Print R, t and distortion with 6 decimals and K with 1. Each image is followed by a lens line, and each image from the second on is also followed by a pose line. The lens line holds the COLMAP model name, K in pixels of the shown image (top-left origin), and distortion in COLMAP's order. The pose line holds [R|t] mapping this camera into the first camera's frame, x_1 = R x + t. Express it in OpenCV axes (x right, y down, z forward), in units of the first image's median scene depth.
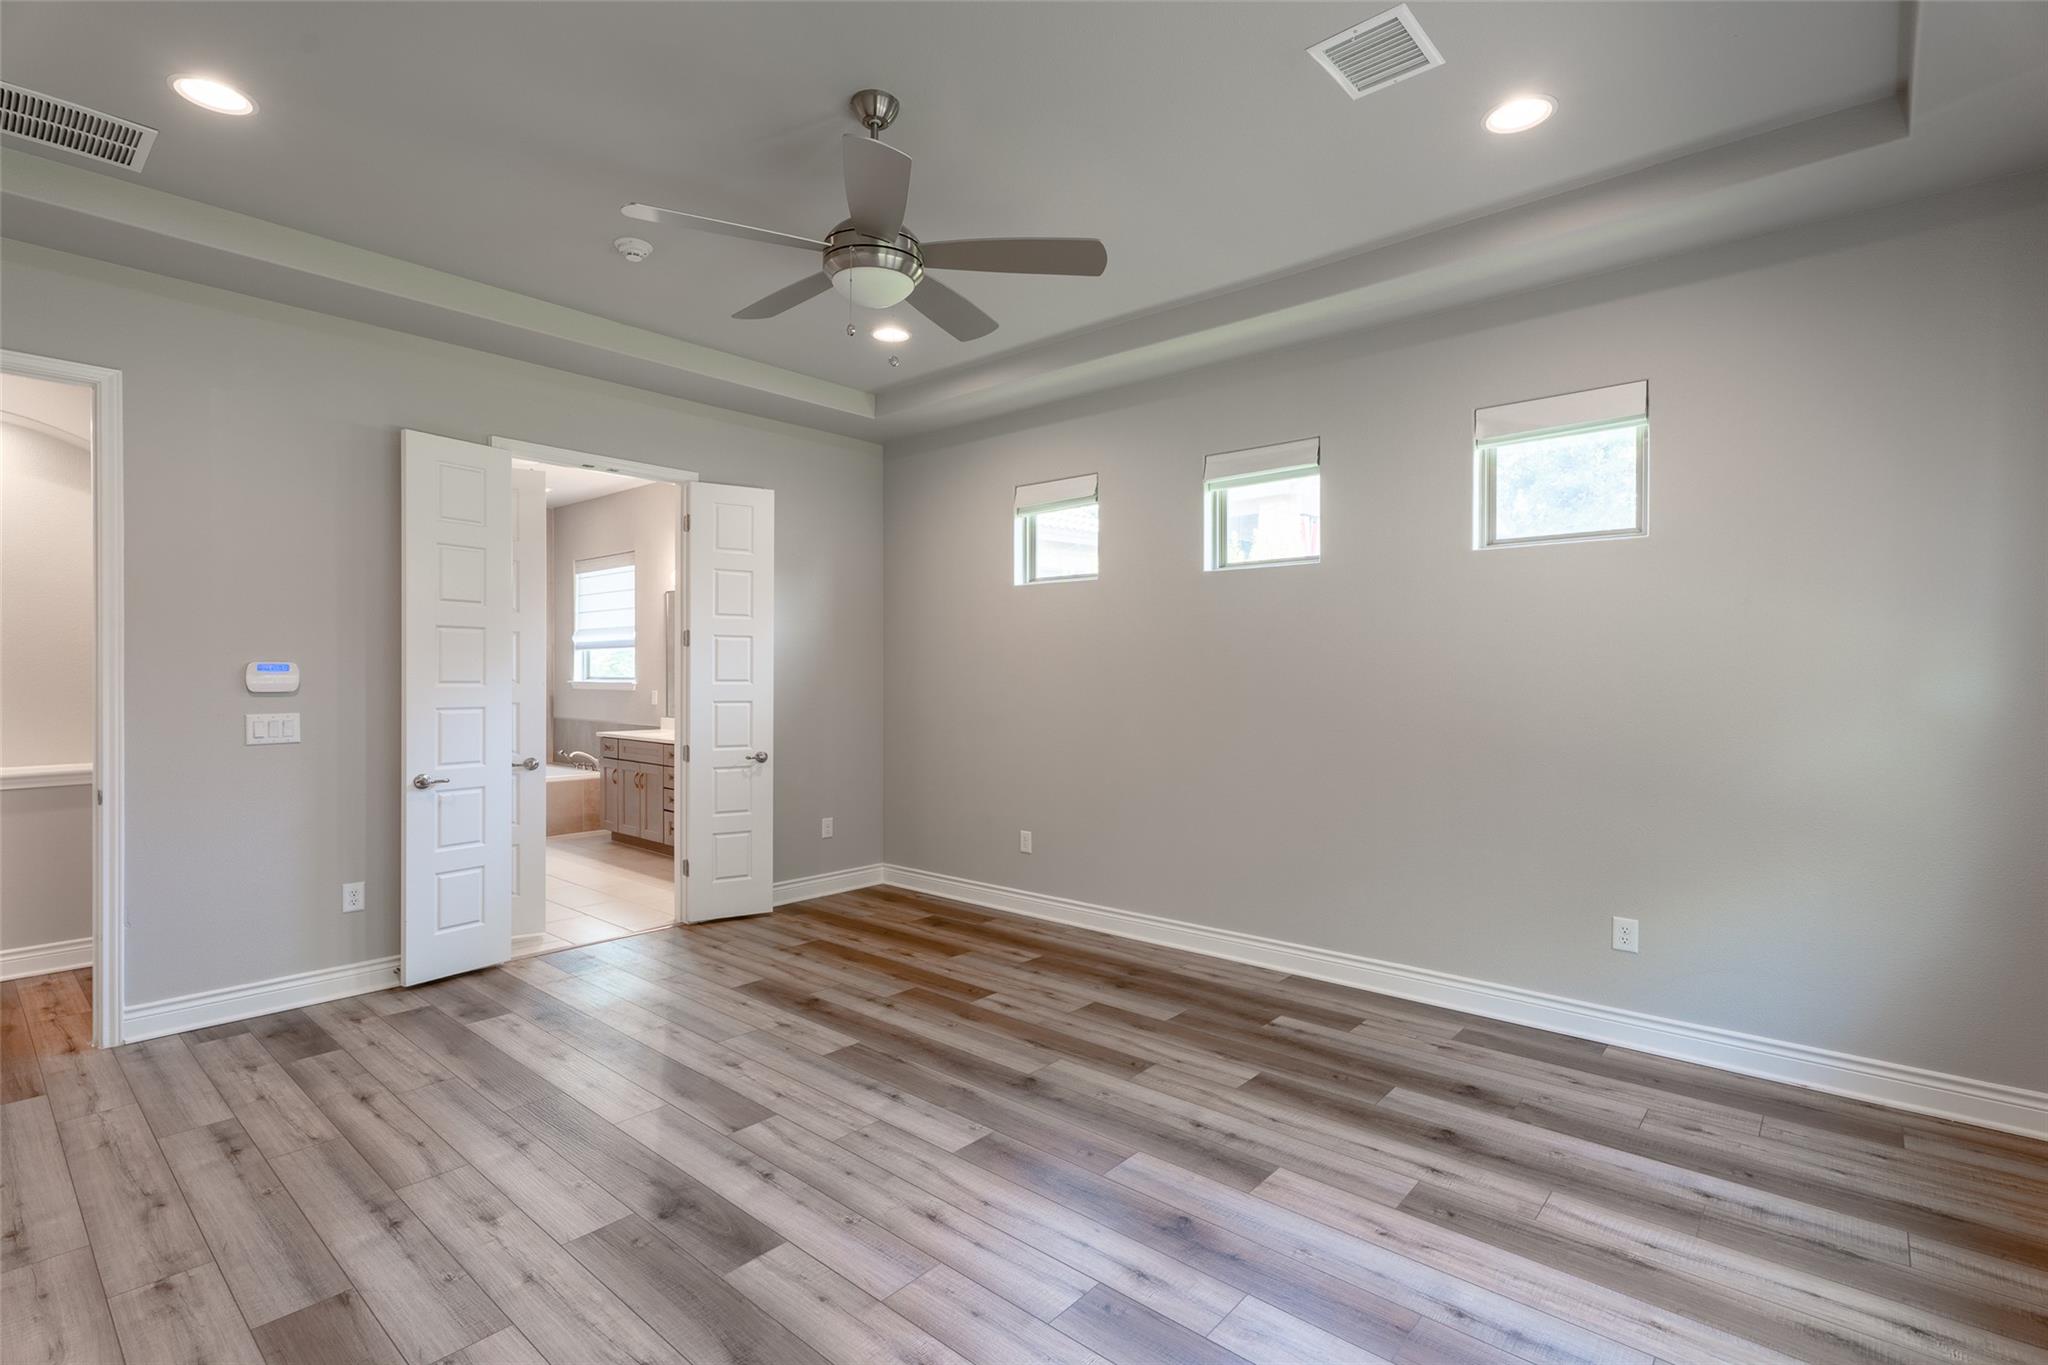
lens RADIAL K [[971.2, 0, 1046.5], [0, 971.2, 690.2], [0, 0, 1]] dist [0.000242, 0.006553]
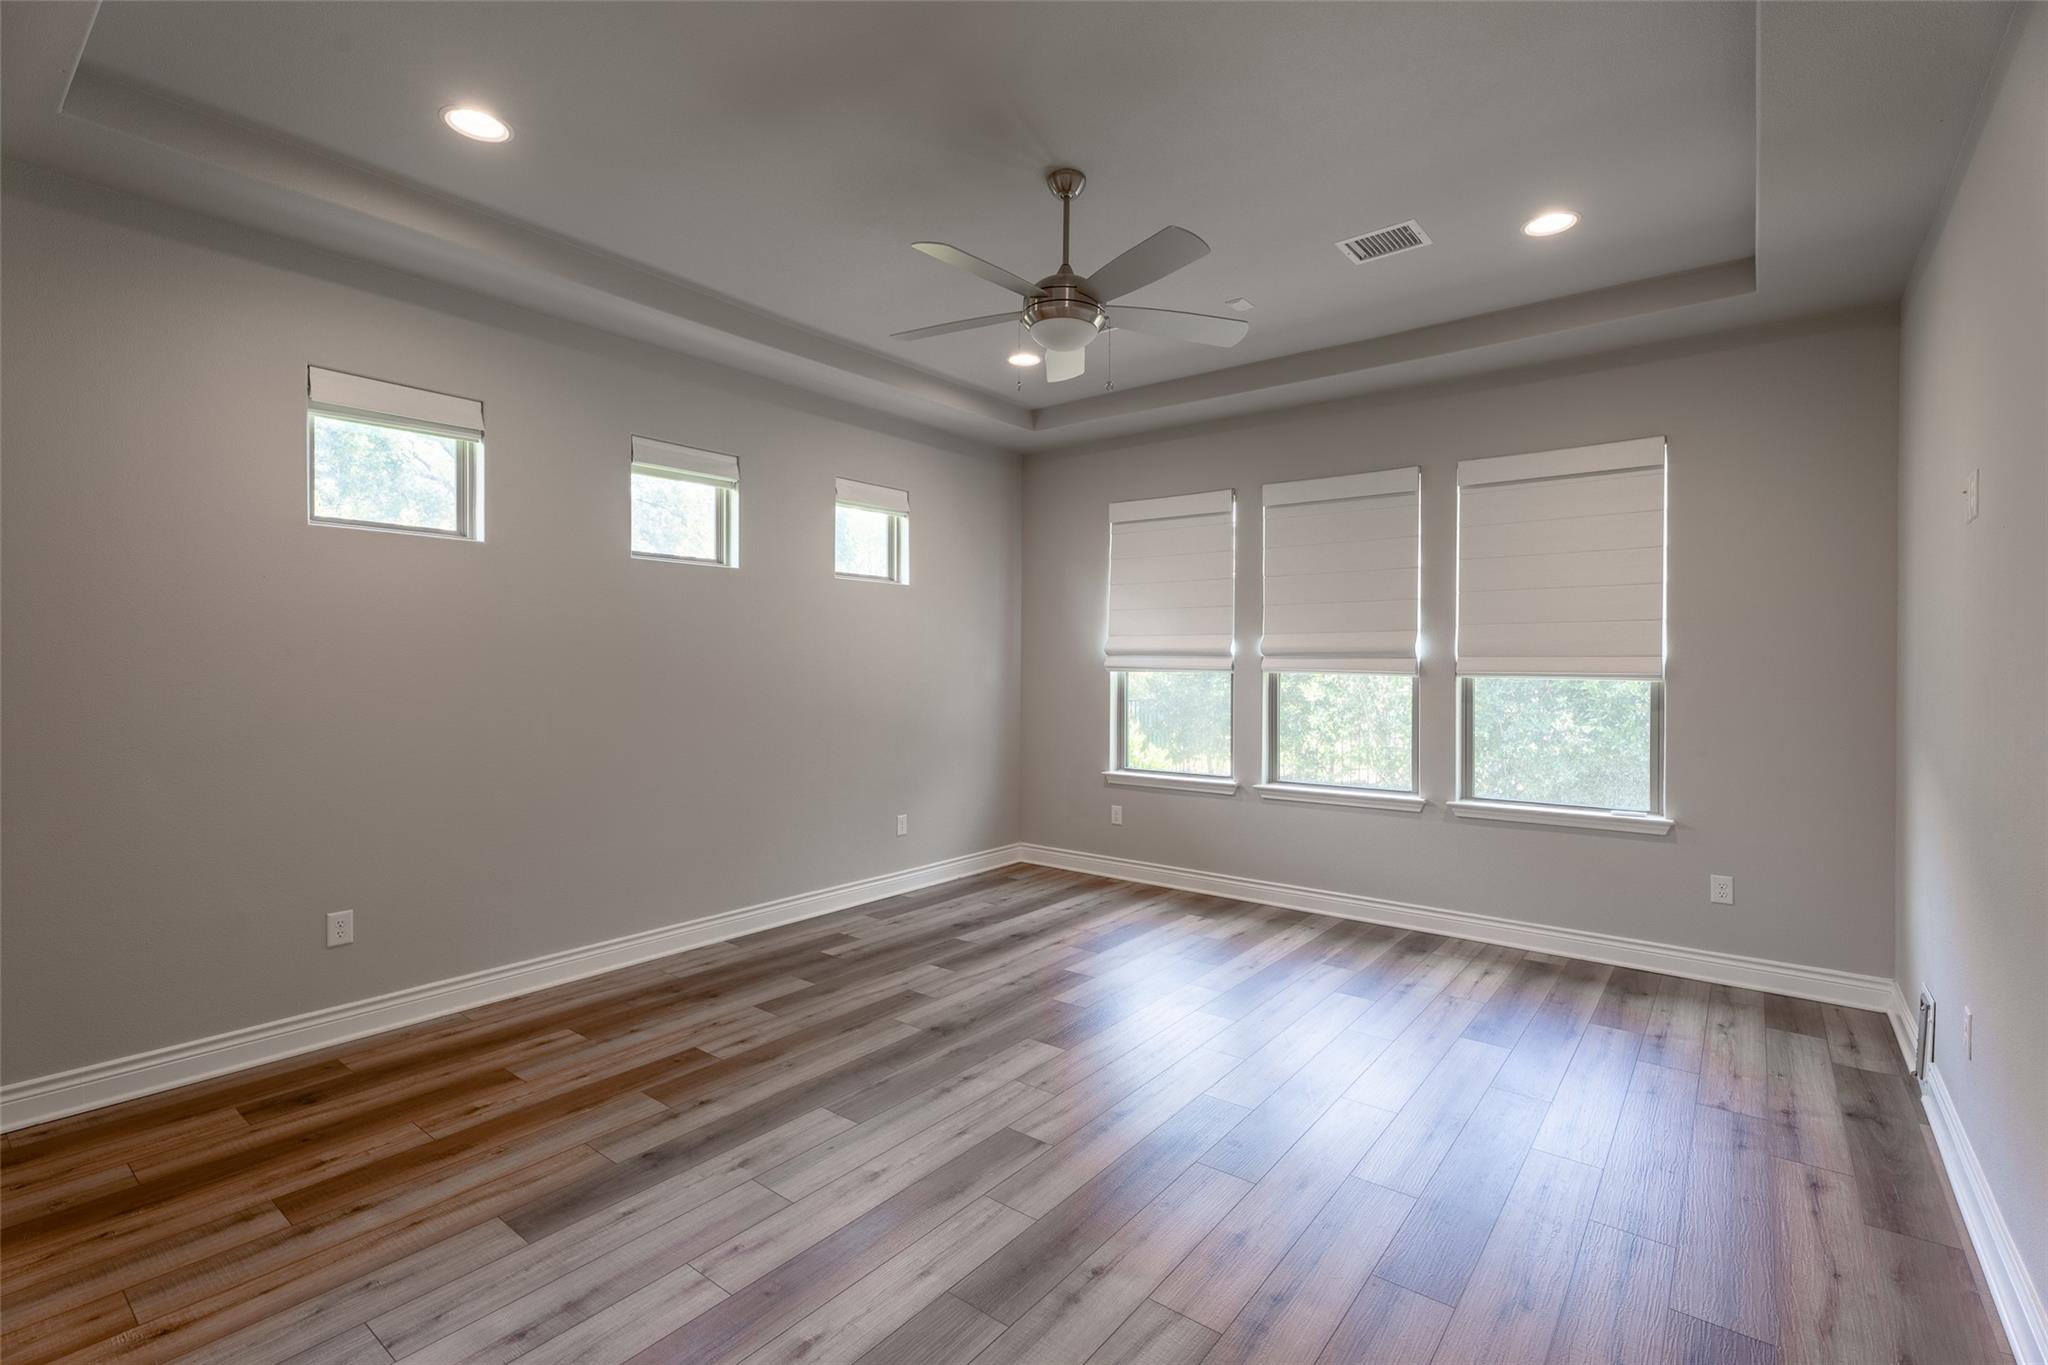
lens RADIAL K [[971.2, 0, 1046.5], [0, 971.2, 690.2], [0, 0, 1]] dist [0.000242, 0.006553]
pose [[-0.088526, -0.026385, 0.995724, -0.906577], [0.011650, 0.999553, 0.027522, -0.017372], [-0.996006, 0.014037, -0.088179, 0.766449]]
